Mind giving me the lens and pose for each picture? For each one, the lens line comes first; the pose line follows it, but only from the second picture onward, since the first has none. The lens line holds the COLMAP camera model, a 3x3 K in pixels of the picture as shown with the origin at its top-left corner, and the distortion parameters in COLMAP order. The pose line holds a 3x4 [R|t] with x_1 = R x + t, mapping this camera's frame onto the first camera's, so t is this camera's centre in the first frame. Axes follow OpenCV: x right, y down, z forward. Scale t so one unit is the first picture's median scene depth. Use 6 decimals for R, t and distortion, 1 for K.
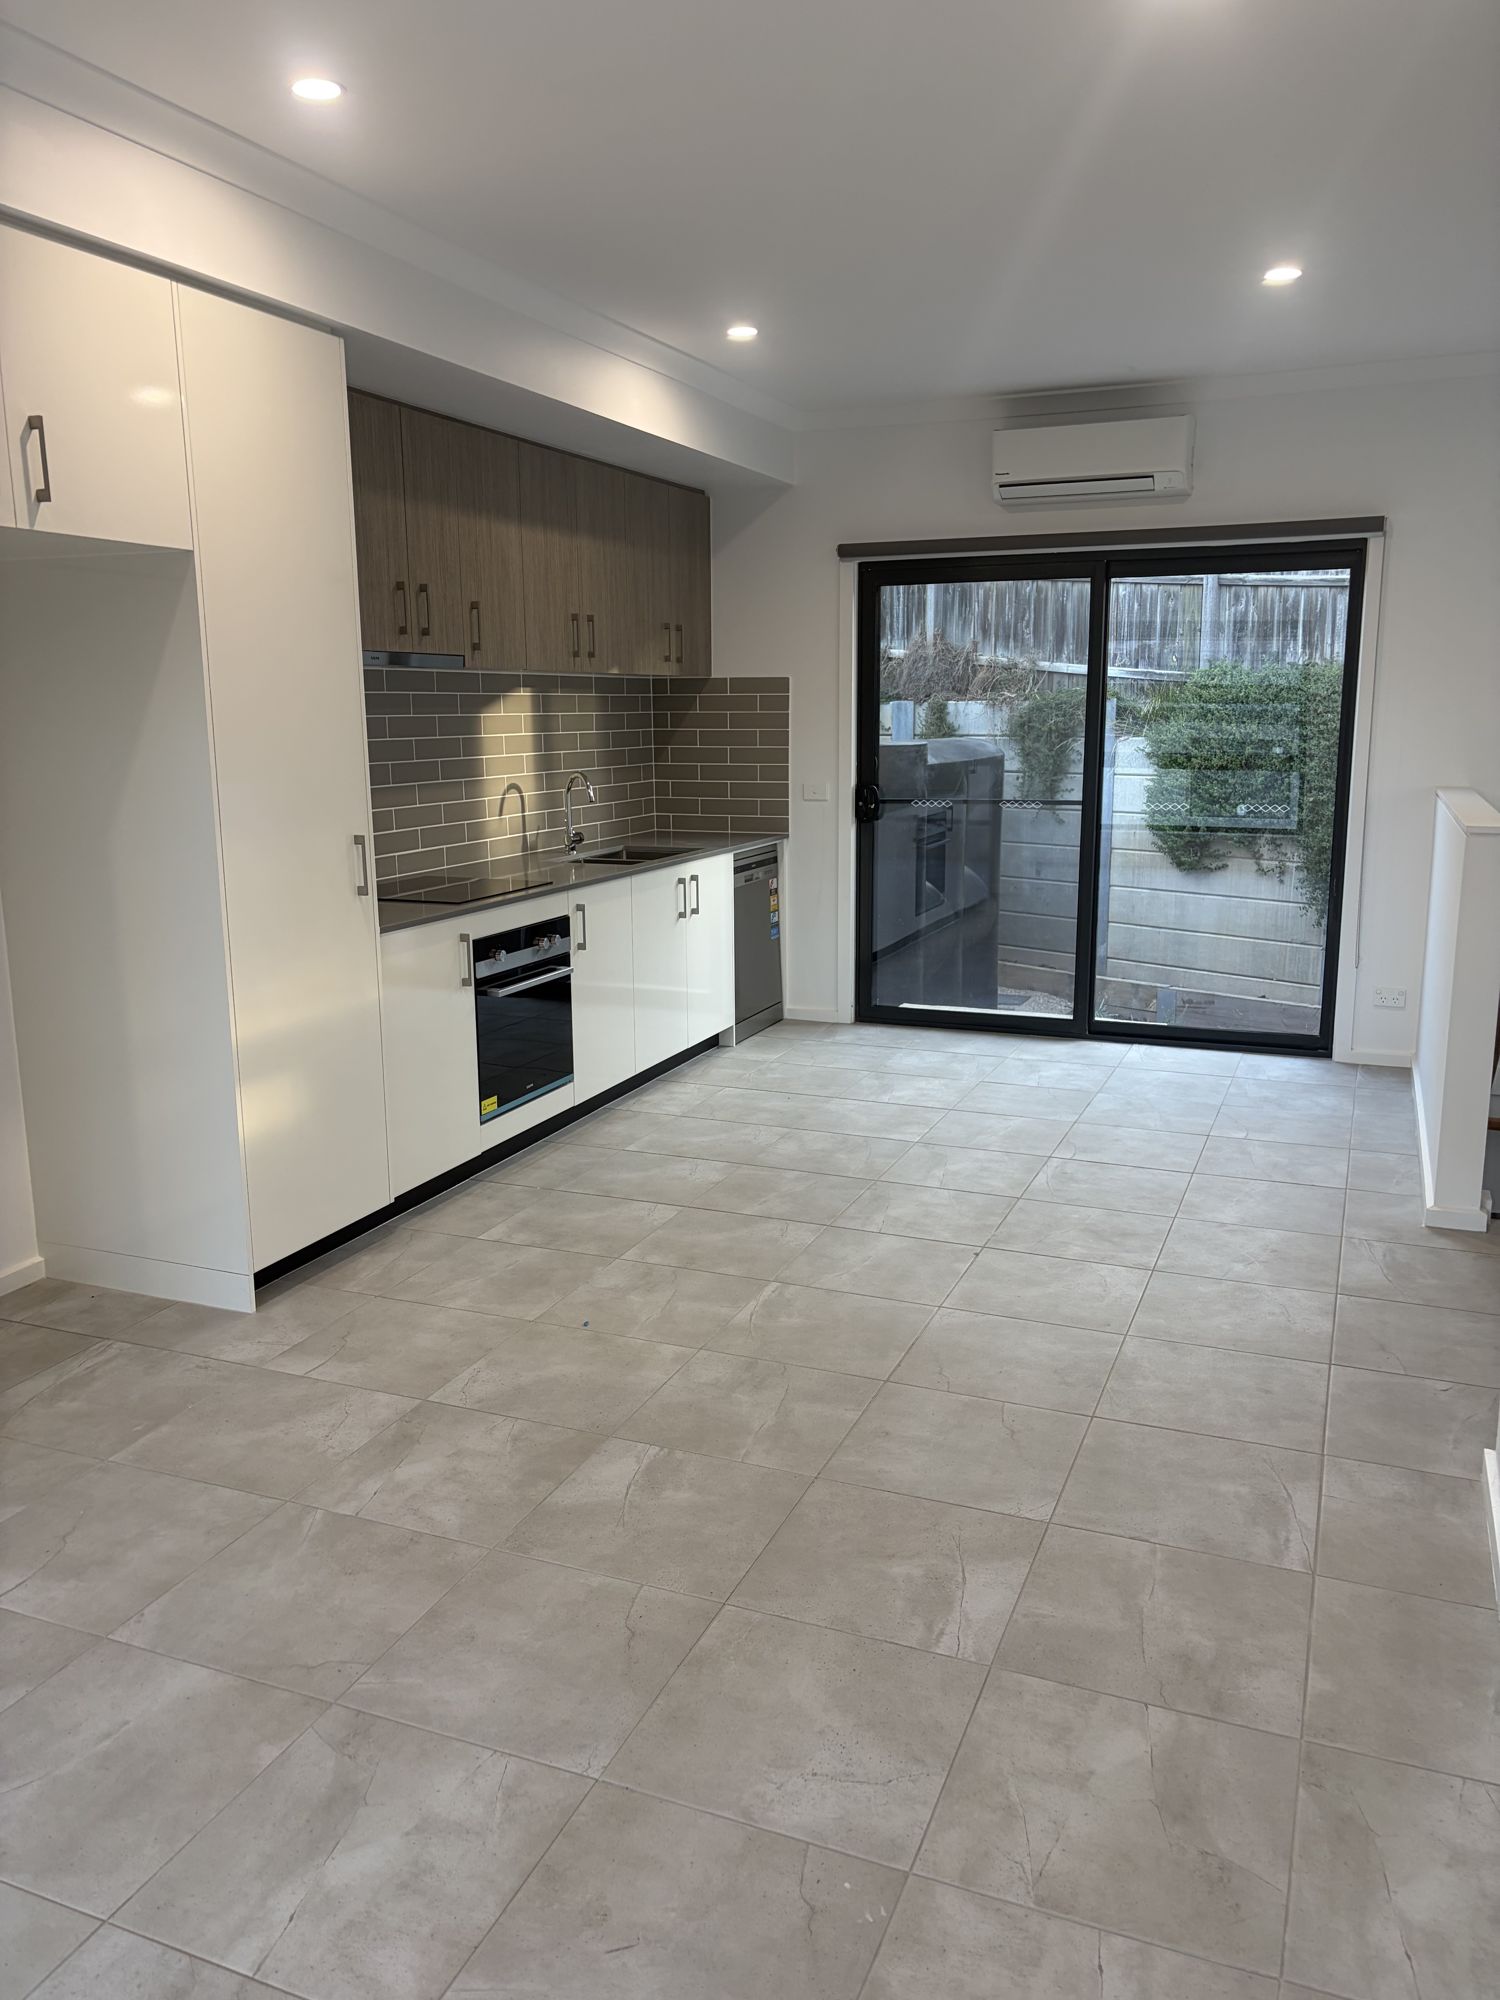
lens RADIAL K [[1509.2, 0, 749.7], [0, 1509.2, 1000.9], [0, 0, 1]] dist [0.037975, -0.036127]
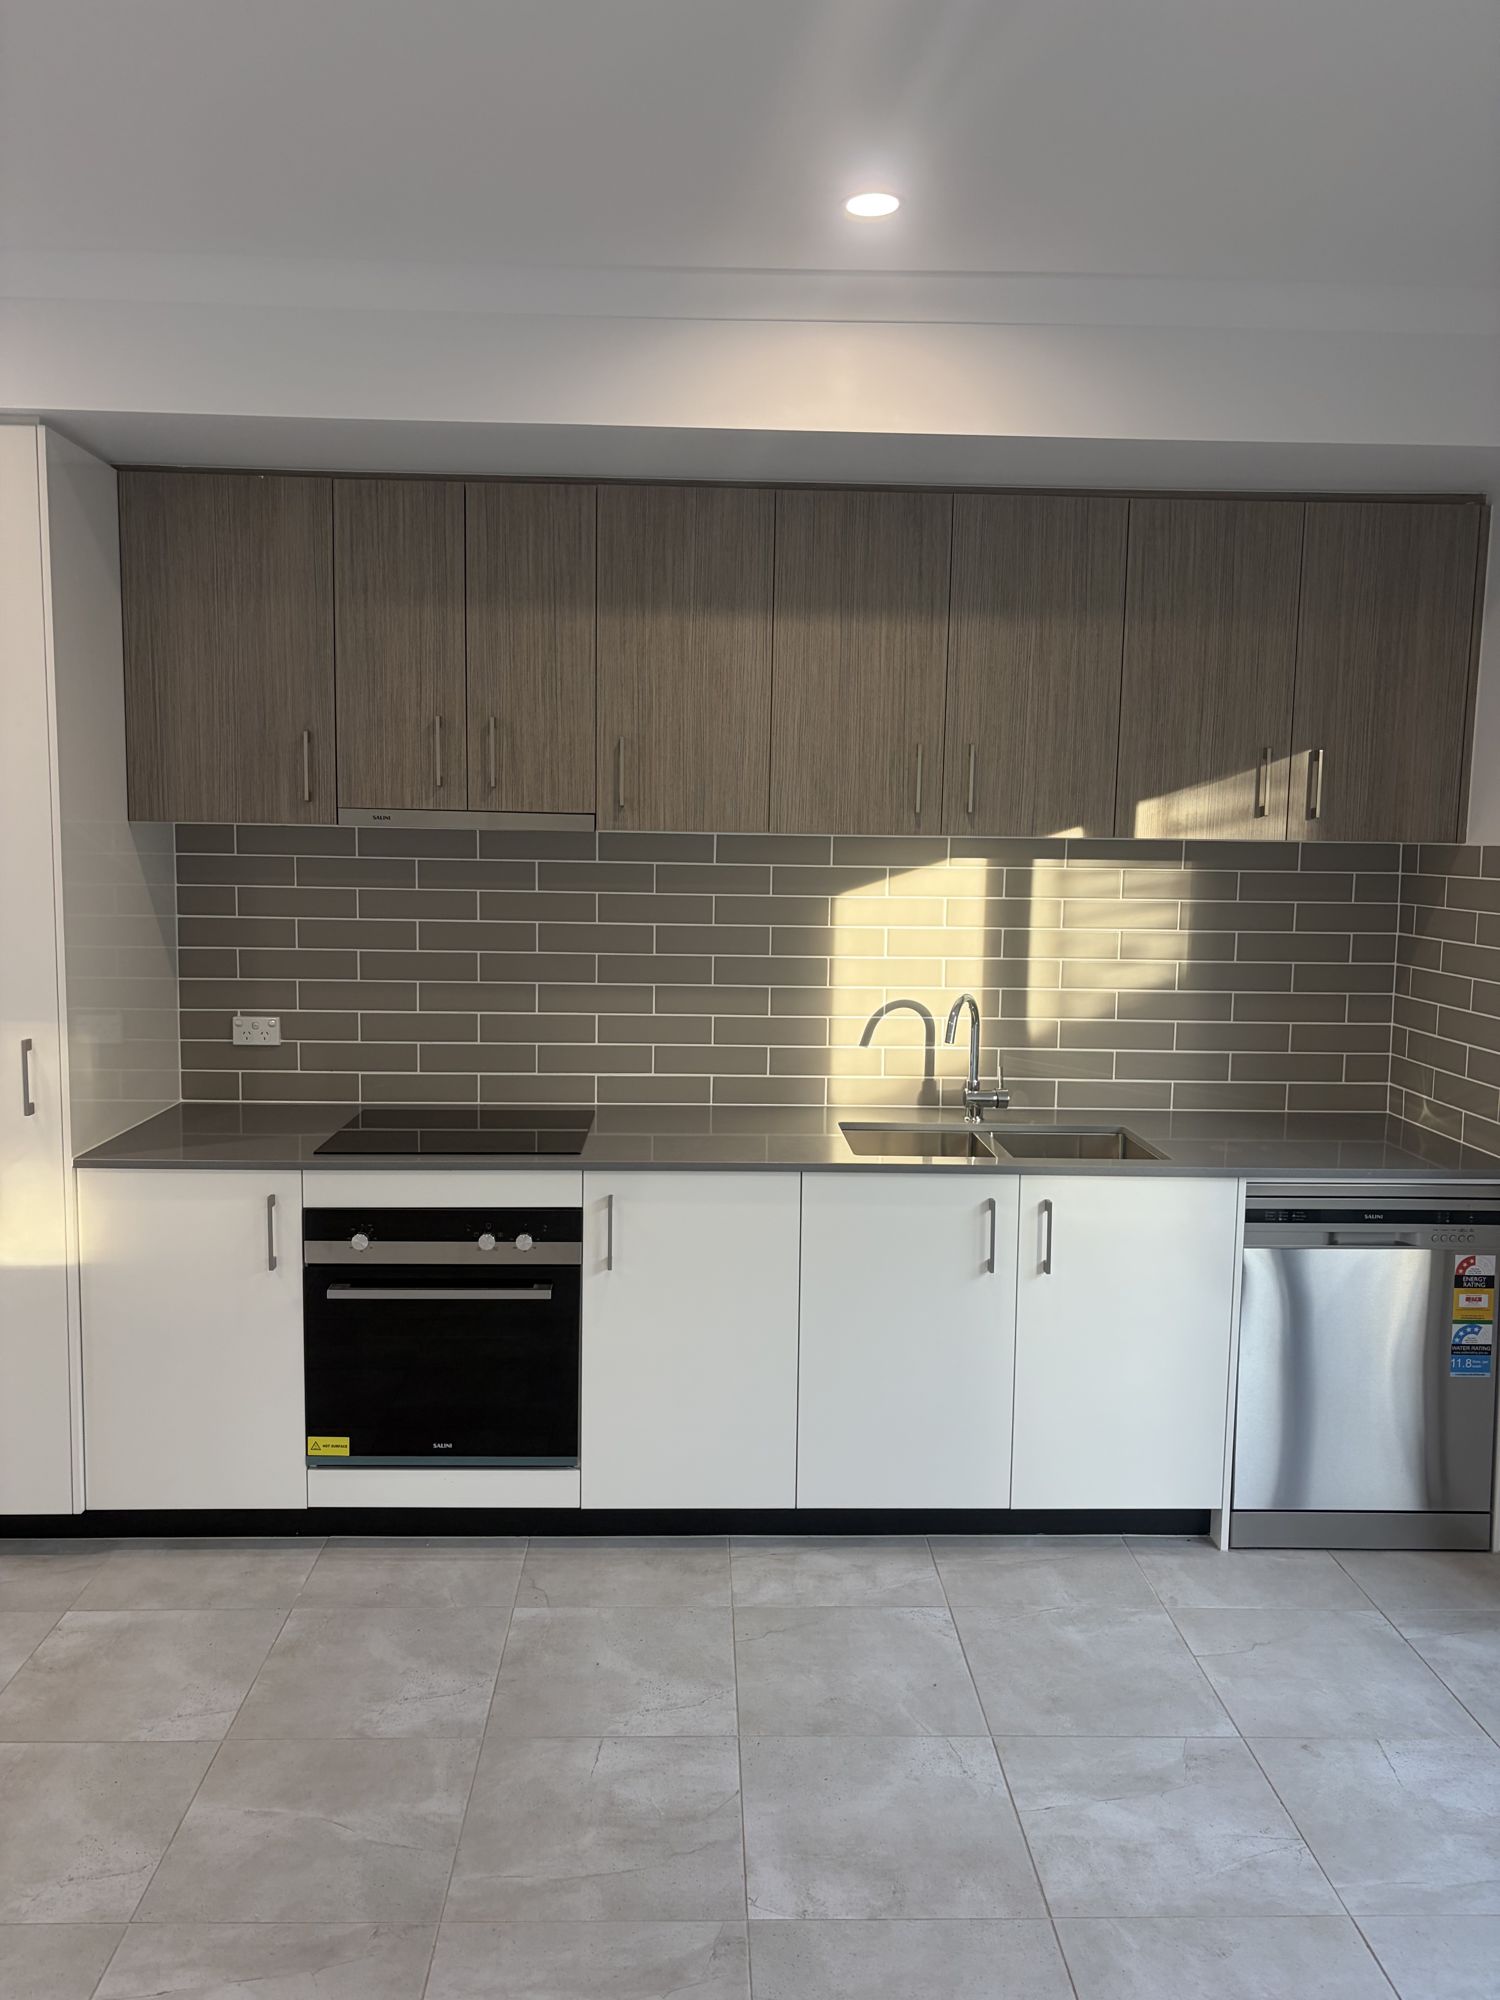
lens RADIAL K [[1509.2, 0, 744.0], [0, 1509.2, 996.8], [0, 0, 1]] dist [0.037975, -0.036127]
pose [[0.405467, 0.110842, -0.907365, 0.522546], [-0.194757, 0.980306, 0.032723, -0.196646], [0.893122, 0.163447, 0.419068, 0.851650]]
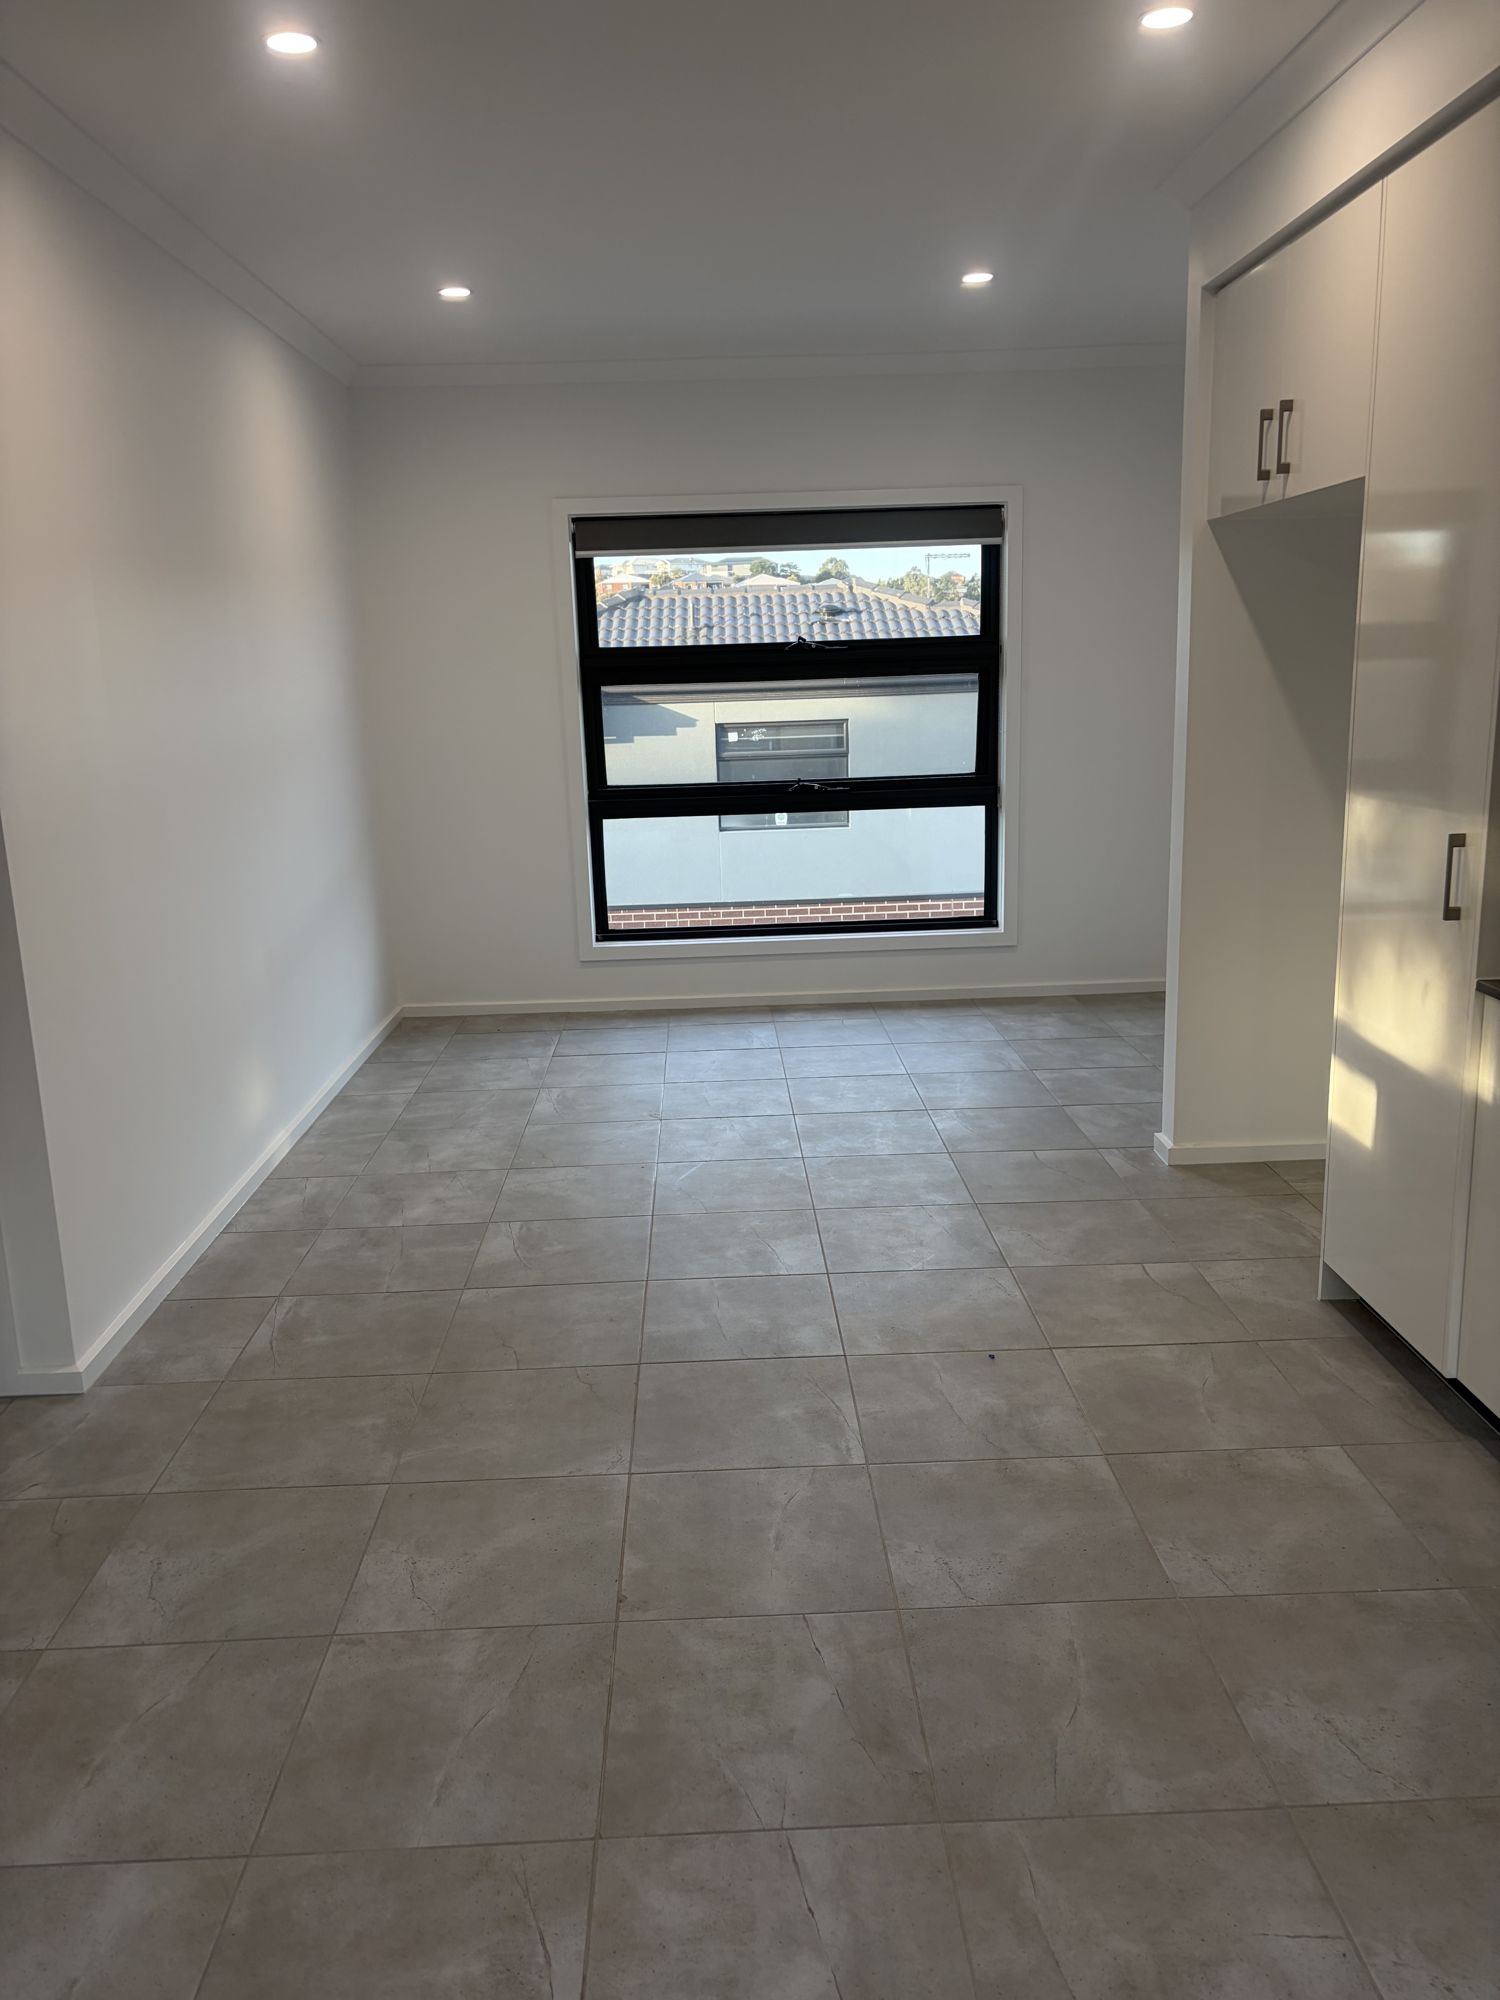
lens RADIAL K [[1509.2, 0, 737.0], [0, 1509.2, 1006.7], [0, 0, 1]] dist [0.037975, -0.036127]
pose [[-0.914913, 0.125225, -0.383735, 0.272301], [-0.041702, 0.916250, 0.398430, -0.255835], [0.401491, 0.380532, -0.833067, 1.257604]]
